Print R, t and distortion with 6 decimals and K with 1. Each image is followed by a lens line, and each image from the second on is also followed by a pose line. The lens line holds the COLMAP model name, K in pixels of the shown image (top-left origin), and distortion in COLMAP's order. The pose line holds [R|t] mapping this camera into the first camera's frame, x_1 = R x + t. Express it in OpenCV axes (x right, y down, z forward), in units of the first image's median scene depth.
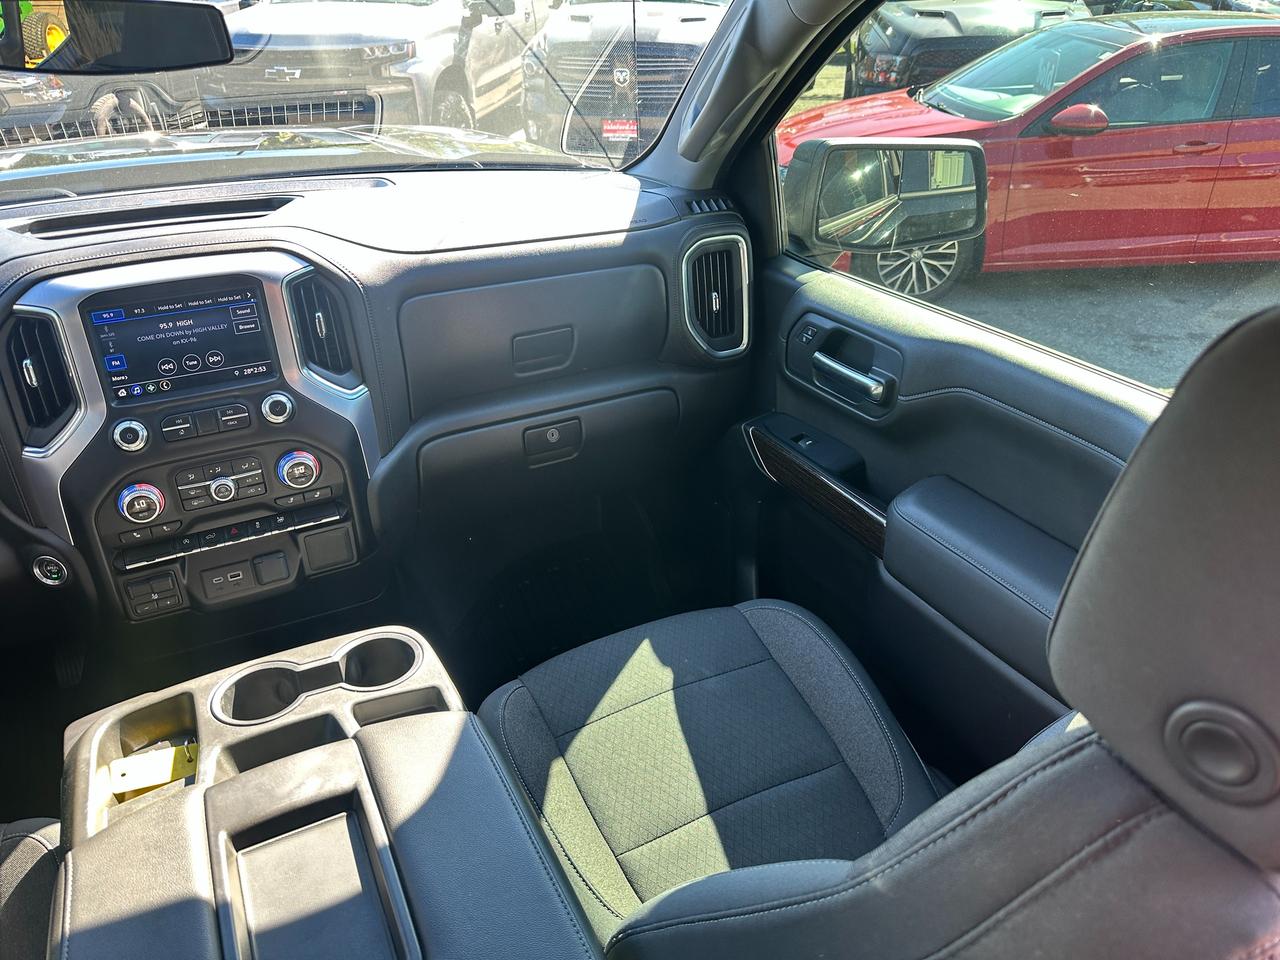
lens RADIAL K [[885.4, 0, 630.1], [0, 885.4, 479.9], [0, 0, 1]] dist [0.015117, -0.034841]
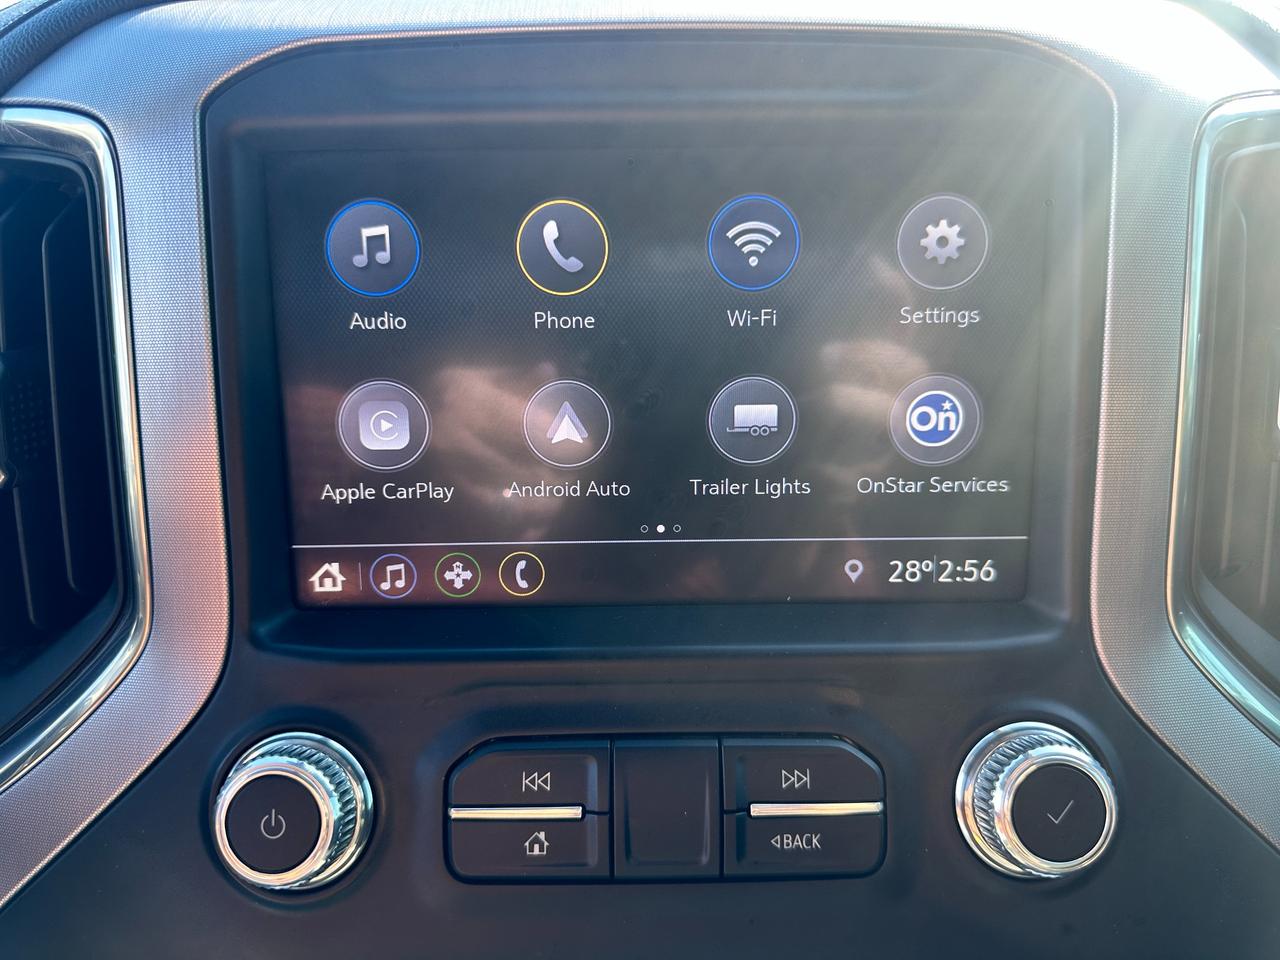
lens RADIAL K [[885.4, 0, 641.3], [0, 885.4, 483.4], [0, 0, 1]] dist [0.015117, -0.034841]
pose [[0.900680, 0.130318, -0.414480, -0.411928], [-0.214184, 0.963165, -0.162598, -0.098119], [0.378023, 0.235224, 0.895415, 0.811484]]
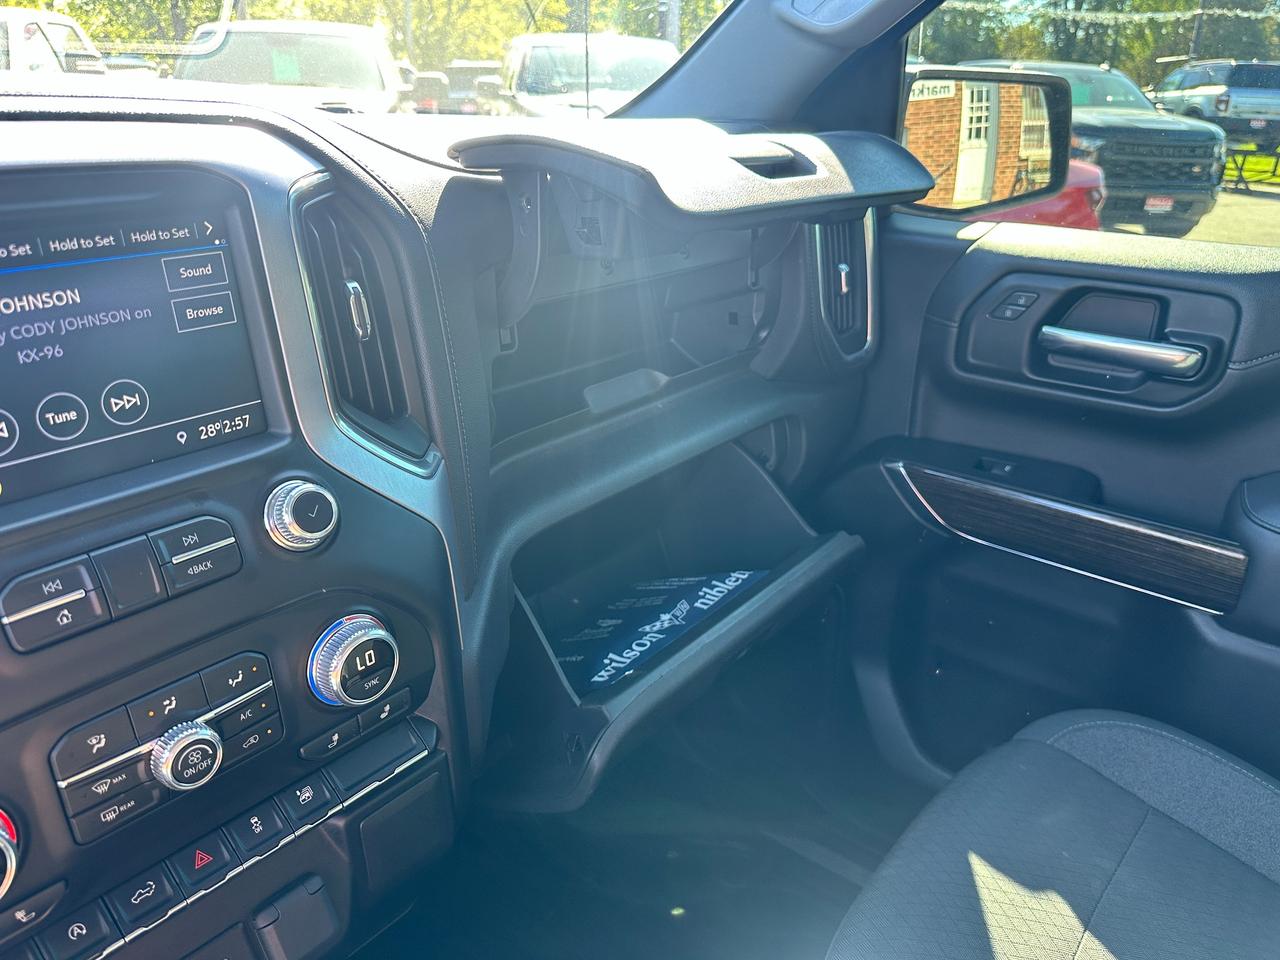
lens RADIAL K [[885.4, 0, 607.0], [0, 885.4, 473.2], [0, 0, 1]] dist [0.015117, -0.034841]
pose [[0.921880, -0.132842, 0.363991, -0.421676], [0.173654, 0.981417, -0.081635, -0.043439], [-0.346383, 0.138466, 0.927818, 0.596219]]
